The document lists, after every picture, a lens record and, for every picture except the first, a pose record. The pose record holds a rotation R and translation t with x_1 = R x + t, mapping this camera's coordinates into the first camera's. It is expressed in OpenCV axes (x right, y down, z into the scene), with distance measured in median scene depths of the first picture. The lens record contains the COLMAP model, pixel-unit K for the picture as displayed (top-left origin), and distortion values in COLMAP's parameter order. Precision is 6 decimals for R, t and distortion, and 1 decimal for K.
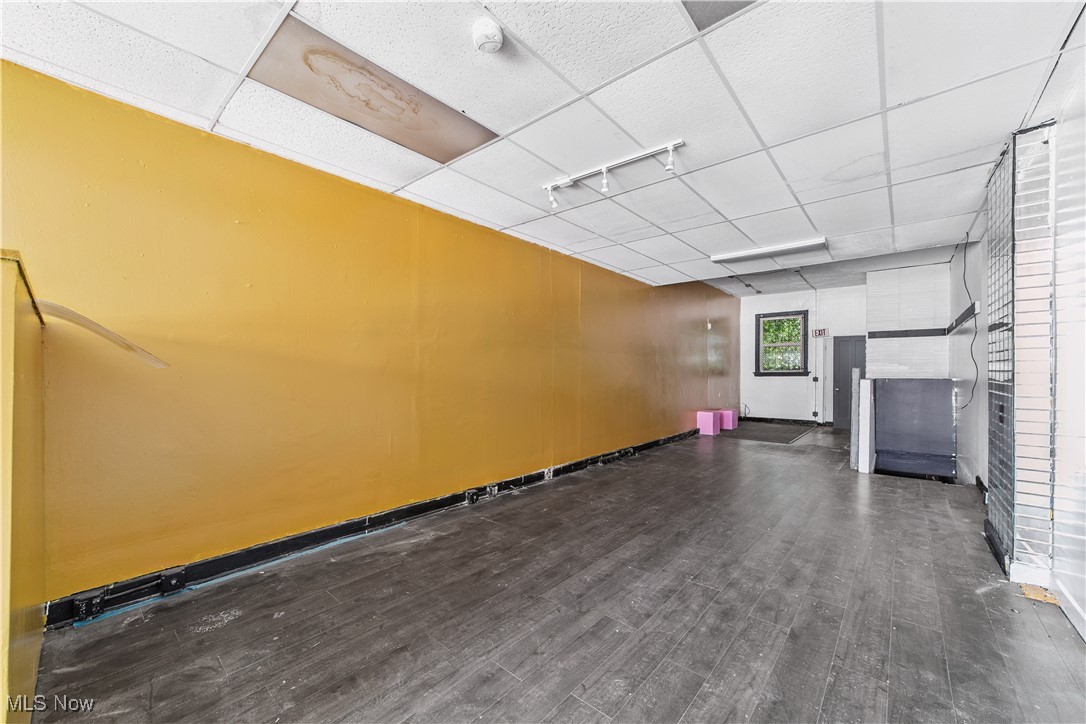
lens RADIAL K [[417.8, 0, 540.0], [0, 417.8, 367.4], [0, 0, 1]] dist [-0.018048, 0.008667]
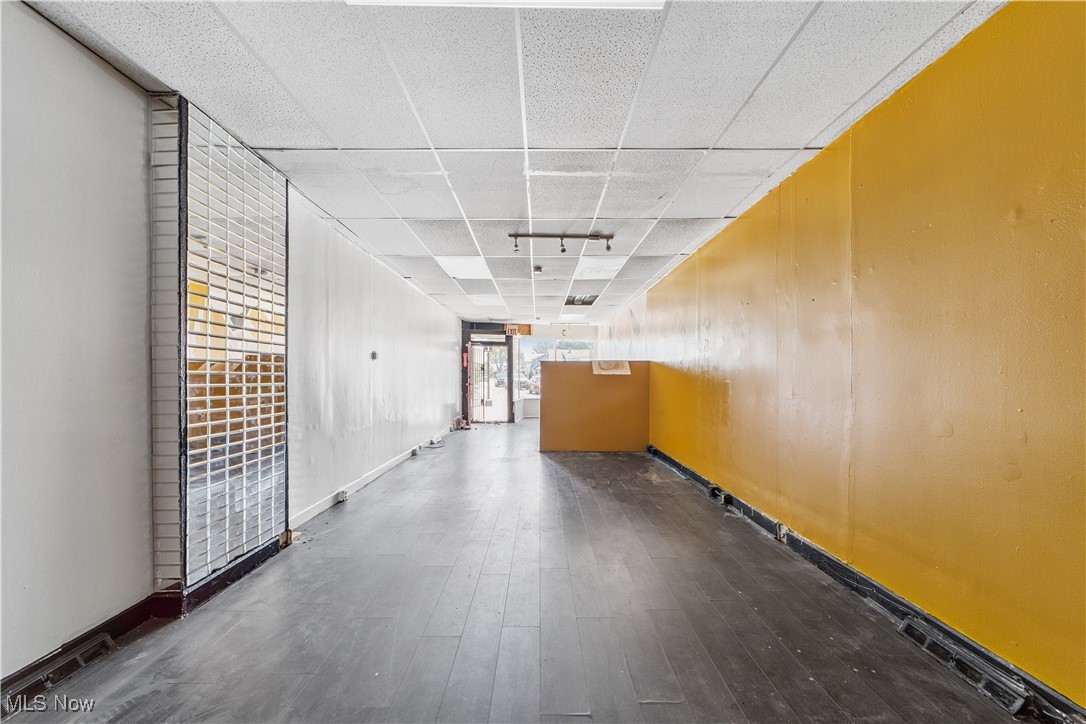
lens RADIAL K [[417.8, 0, 540.0], [0, 417.8, 367.4], [0, 0, 1]] dist [-0.018048, 0.008667]
pose [[-0.746919, -0.019268, -0.664636, 0.401714], [0.001839, 0.999516, -0.031042, 0.011313], [0.664913, -0.024409, -0.746522, 0.685827]]
